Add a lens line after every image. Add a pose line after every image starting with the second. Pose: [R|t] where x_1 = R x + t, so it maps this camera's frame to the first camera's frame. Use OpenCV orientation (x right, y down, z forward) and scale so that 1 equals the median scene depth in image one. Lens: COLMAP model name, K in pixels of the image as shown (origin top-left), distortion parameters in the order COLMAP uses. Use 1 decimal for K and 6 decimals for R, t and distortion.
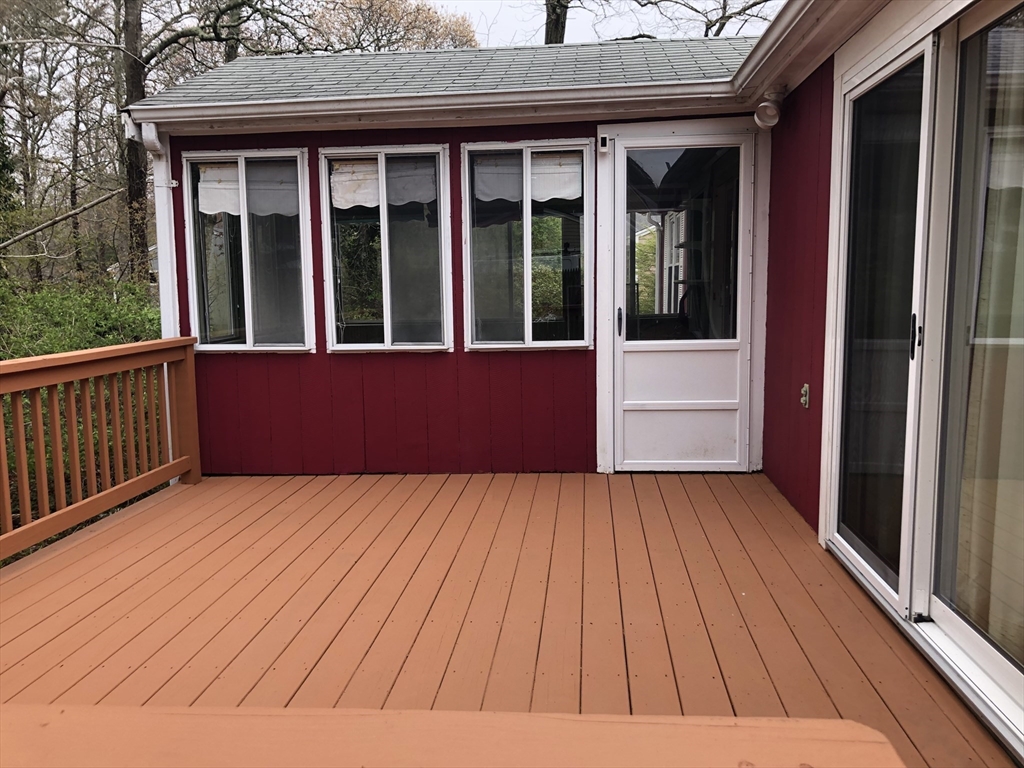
lens RADIAL K [[843.4, 0, 512.0], [0, 843.4, 384.0], [0, 0, 1]] dist [-0.008622, -0.001174]
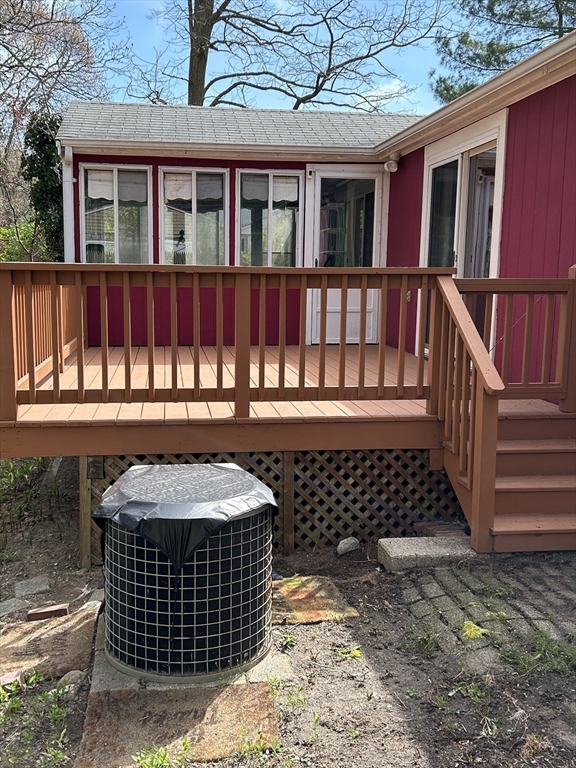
lens RADIAL K [[800.4, 0, 288.0], [0, 800.4, 384.0], [0, 0, 1]] dist [0.014985, 0.003962]
pose [[0.971796, -0.002130, 0.235814, -0.375962], [-0.001961, 0.999852, 0.017115, 0.170913], [-0.235816, -0.017094, 0.971647, -0.799722]]
